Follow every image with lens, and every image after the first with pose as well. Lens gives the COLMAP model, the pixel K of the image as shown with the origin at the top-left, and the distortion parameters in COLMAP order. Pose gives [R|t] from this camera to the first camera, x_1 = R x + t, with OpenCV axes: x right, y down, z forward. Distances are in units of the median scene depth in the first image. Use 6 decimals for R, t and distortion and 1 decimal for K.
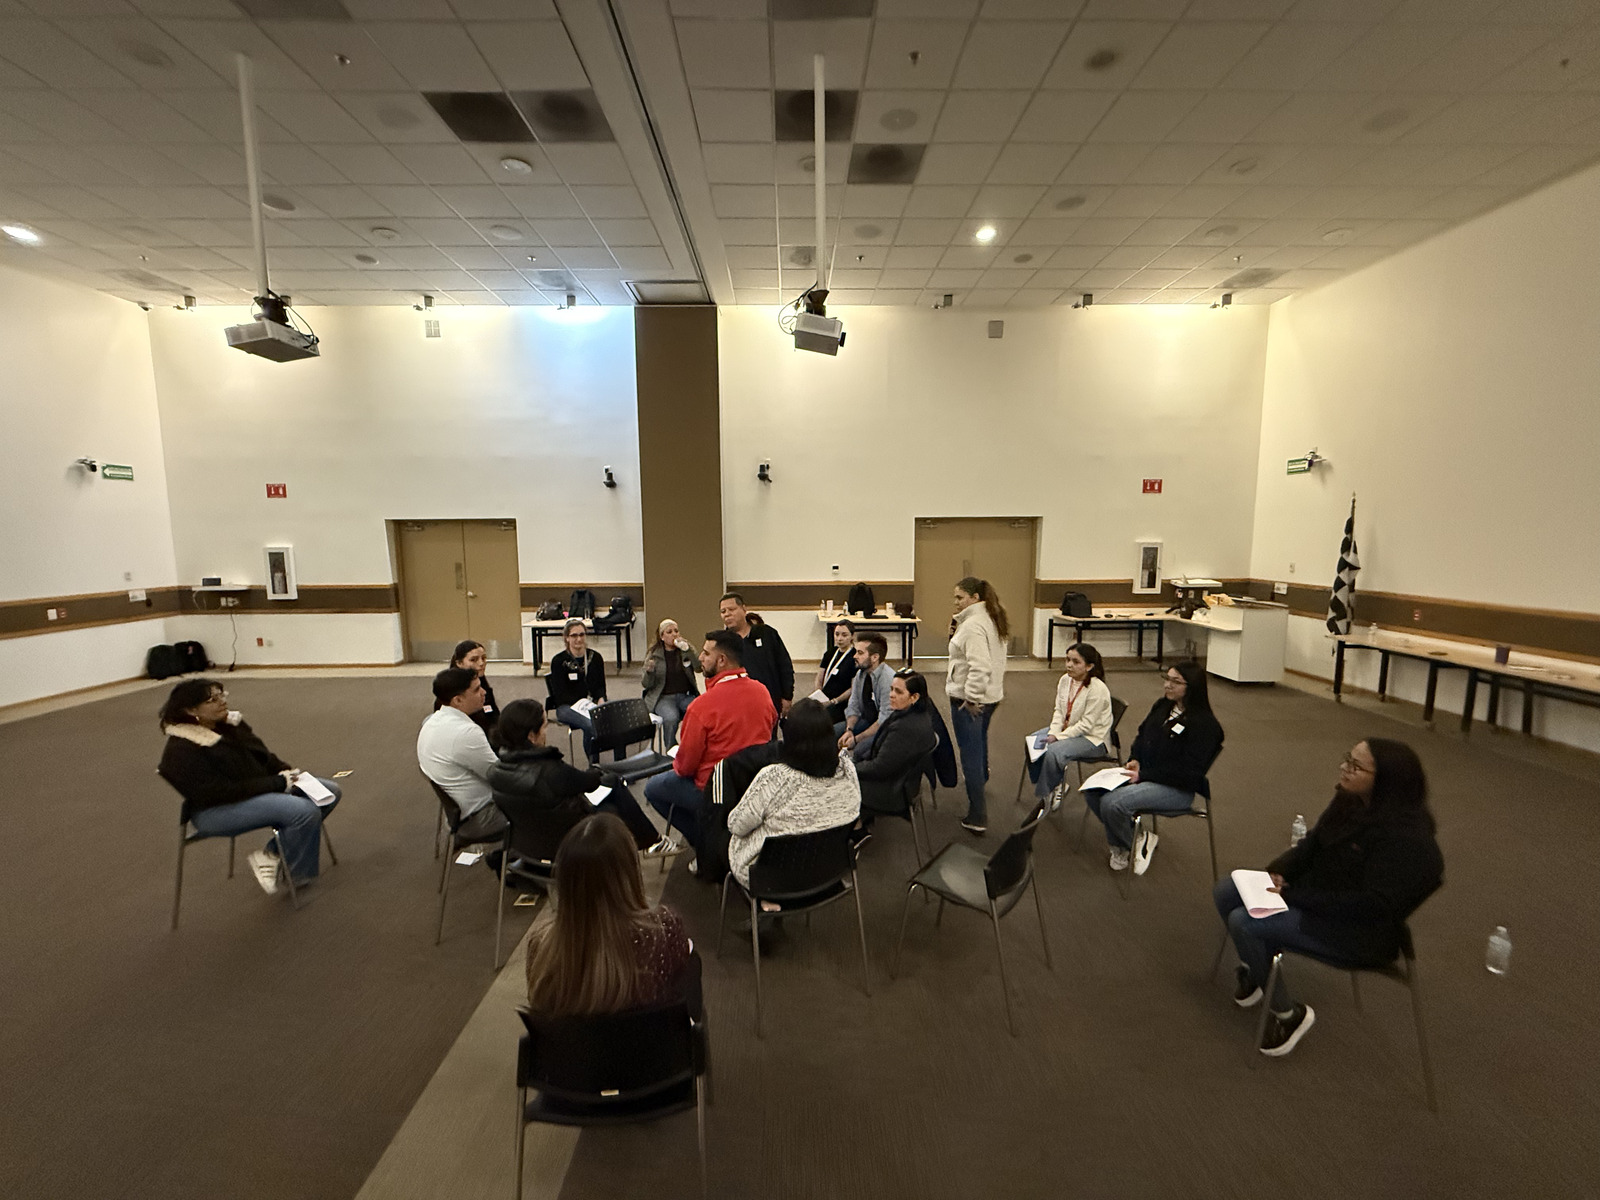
lens RADIAL K [[631.3, 0, 798.1], [0, 631.3, 595.8], [0, 0, 1]] dist [-0.001251, -0.000535]
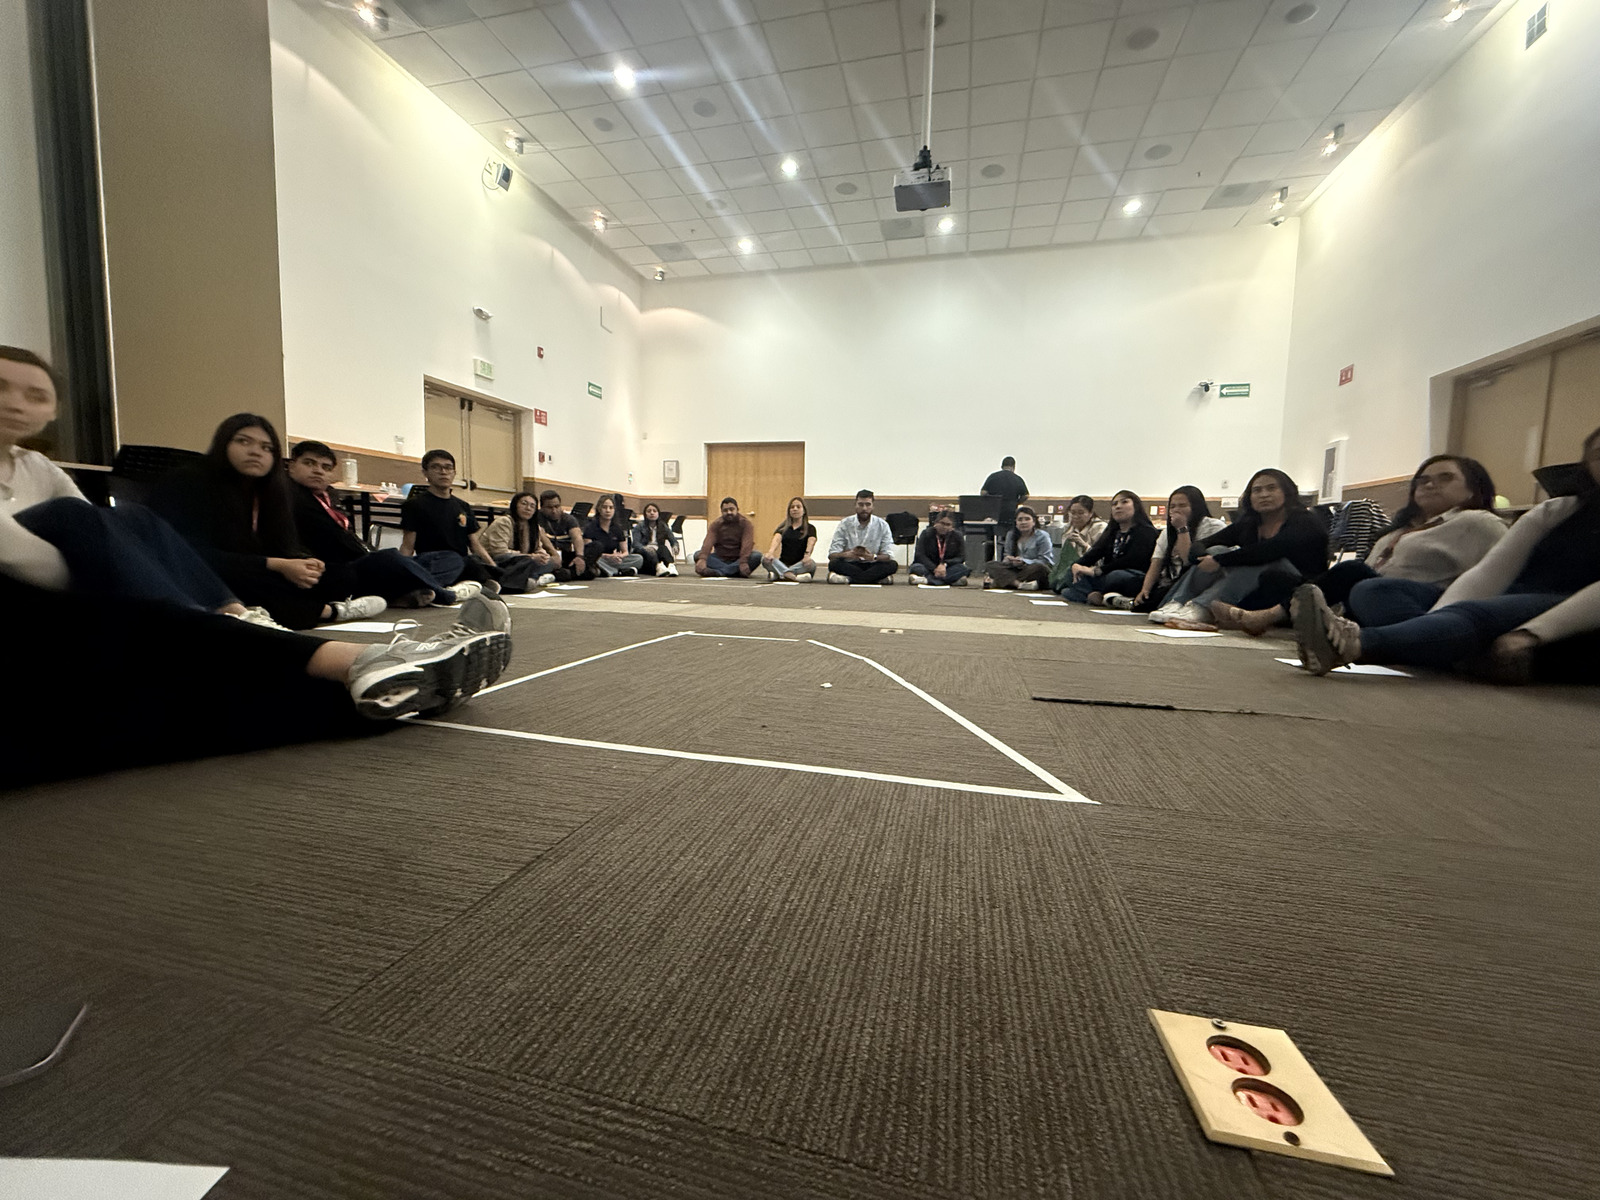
lens RADIAL K [[631.3, 0, 788.4], [0, 631.3, 589.6], [0, 0, 1]] dist [-0.001251, -0.000535]
pose [[-0.248303, 0.076697, -0.965641, 0.205729], [-0.115621, 0.987388, 0.108155, 0.116665], [0.961758, 0.138504, -0.236303, 0.534520]]
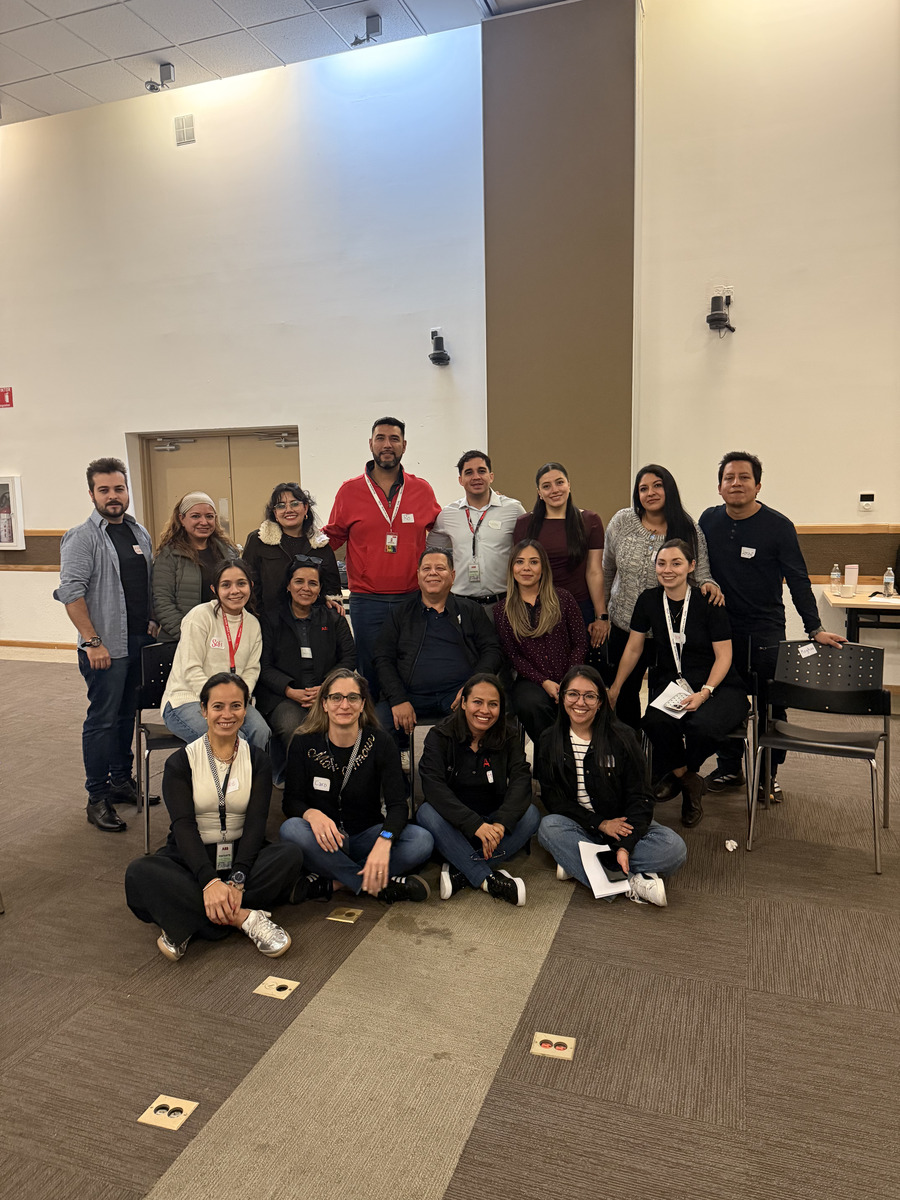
lens RADIAL K [[835.1, 0, 448.4], [0, 835.1, 588.6], [0, 0, 1]] dist [0.046065, -0.056938]
pose [[0.943464, 0.027206, -0.330358, -0.029223], [-0.021205, 0.999538, 0.021756, 0.018444], [0.330797, -0.013521, 0.943605, 0.271499]]
